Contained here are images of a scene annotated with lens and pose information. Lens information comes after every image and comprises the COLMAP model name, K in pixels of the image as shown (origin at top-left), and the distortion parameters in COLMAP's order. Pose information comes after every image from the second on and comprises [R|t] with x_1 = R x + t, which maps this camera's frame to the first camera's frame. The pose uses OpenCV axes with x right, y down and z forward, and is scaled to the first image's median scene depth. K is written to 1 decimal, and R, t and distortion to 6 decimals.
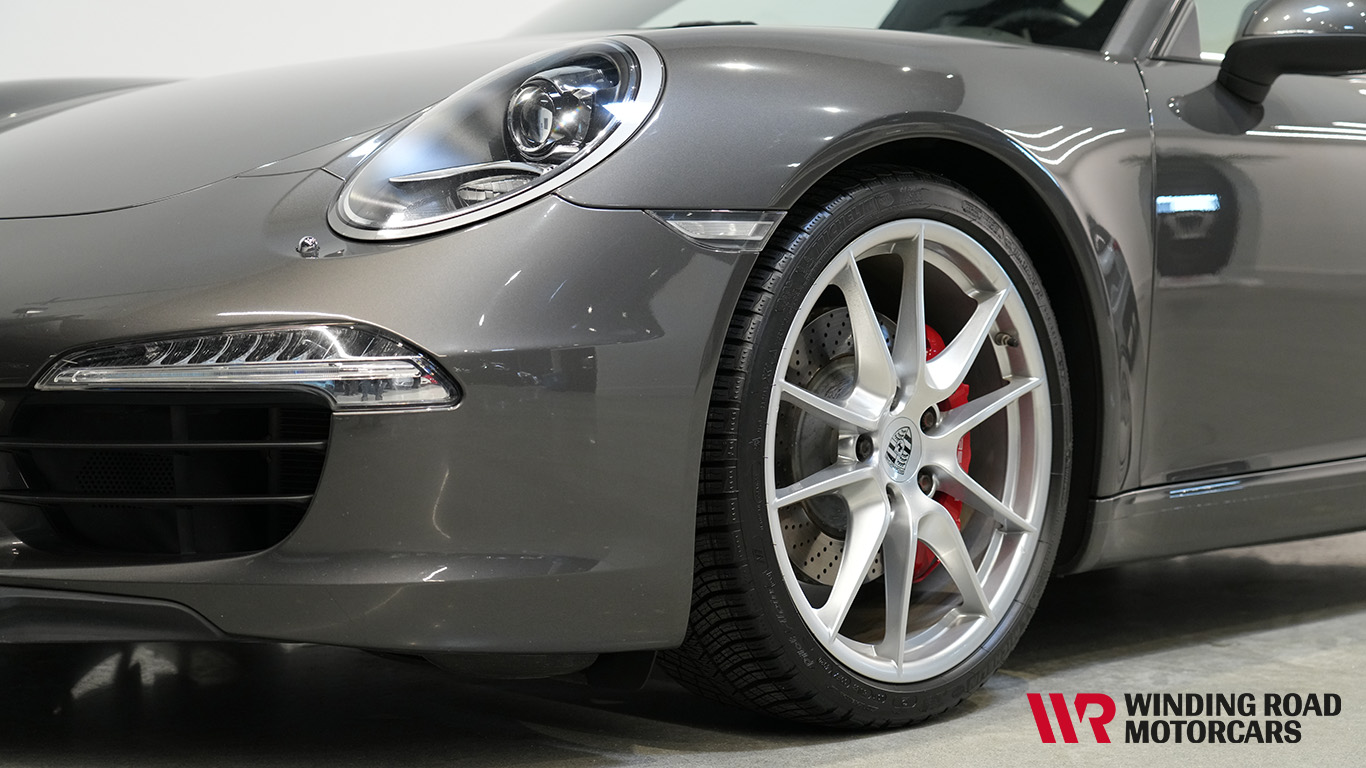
lens RADIAL K [[2455.6, 0, 689.0], [0, 2455.6, 369.4], [0, 0, 1]] dist [-0.019850, 0.000000]
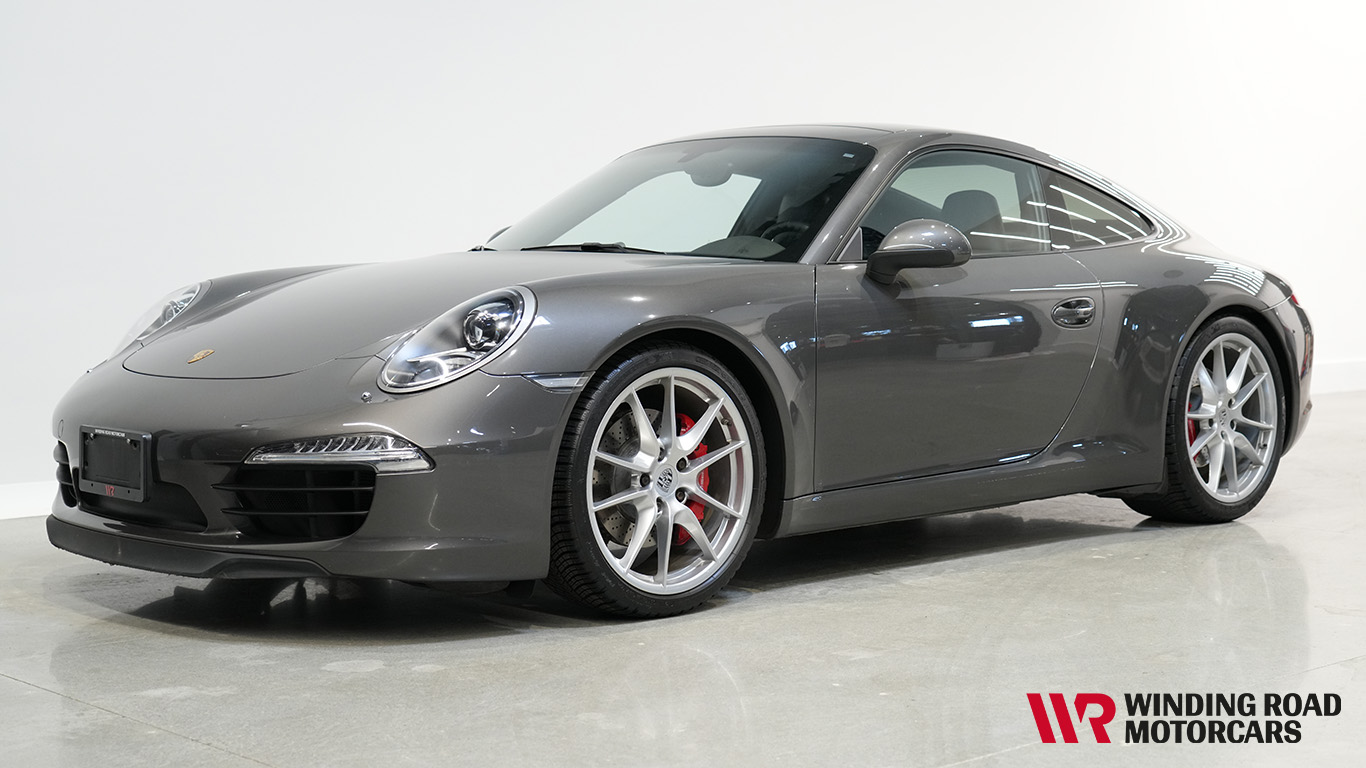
lens RADIAL K [[2093.4, 0, 682.9], [0, 2093.4, 388.4], [0, 0, 1]] dist [-0.017404, 0.000000]
pose [[0.998035, -0.013829, -0.061116, 0.219559], [0.015303, 0.999601, 0.023721, -0.089287], [0.060763, -0.024610, 0.997849, -0.770445]]
